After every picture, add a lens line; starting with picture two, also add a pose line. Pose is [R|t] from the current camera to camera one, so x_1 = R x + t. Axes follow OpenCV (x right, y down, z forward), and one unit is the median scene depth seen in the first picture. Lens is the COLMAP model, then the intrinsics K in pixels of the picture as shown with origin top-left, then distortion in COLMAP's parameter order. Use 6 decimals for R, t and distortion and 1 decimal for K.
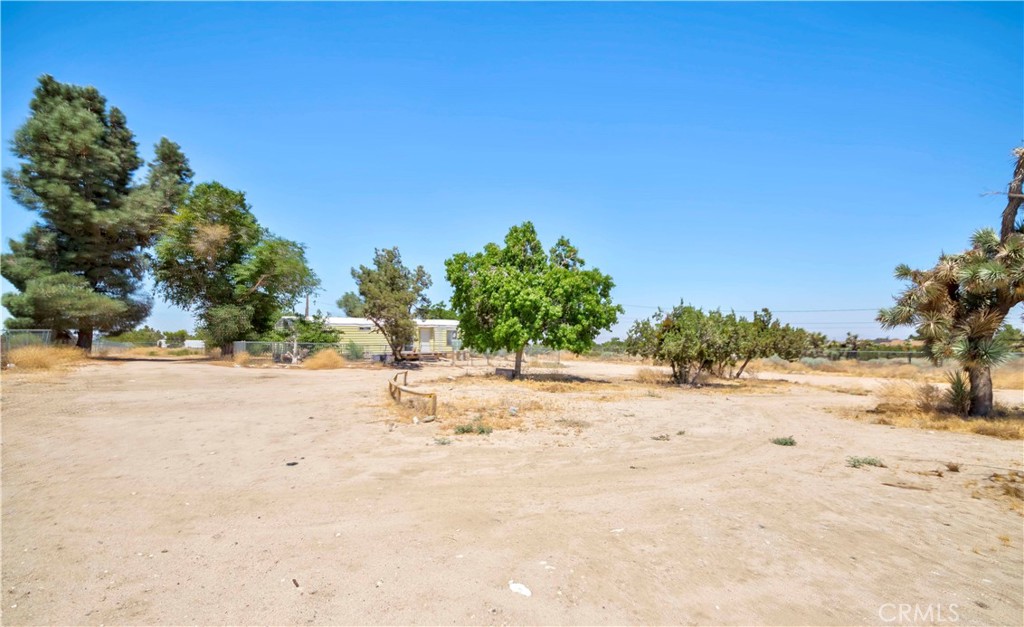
lens RADIAL K [[479.9, 0, 515.6], [0, 479.9, 322.3], [0, 0, 1]] dist [-0.001114, -0.000835]
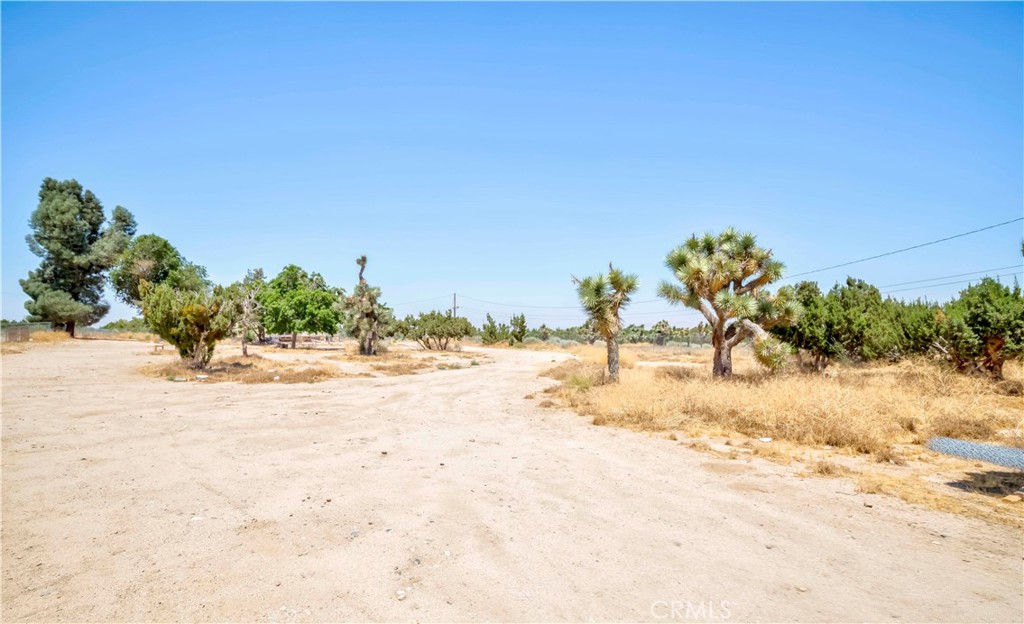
lens RADIAL K [[507.1, 0, 512.7], [0, 507.1, 308.7], [0, 0, 1]] dist [0.000654, 0.000364]
pose [[0.999280, -0.002460, -0.037867, 0.815733], [0.002513, 0.999996, 0.001340, -0.032115], [0.037863, -0.001434, 0.999282, -0.820516]]
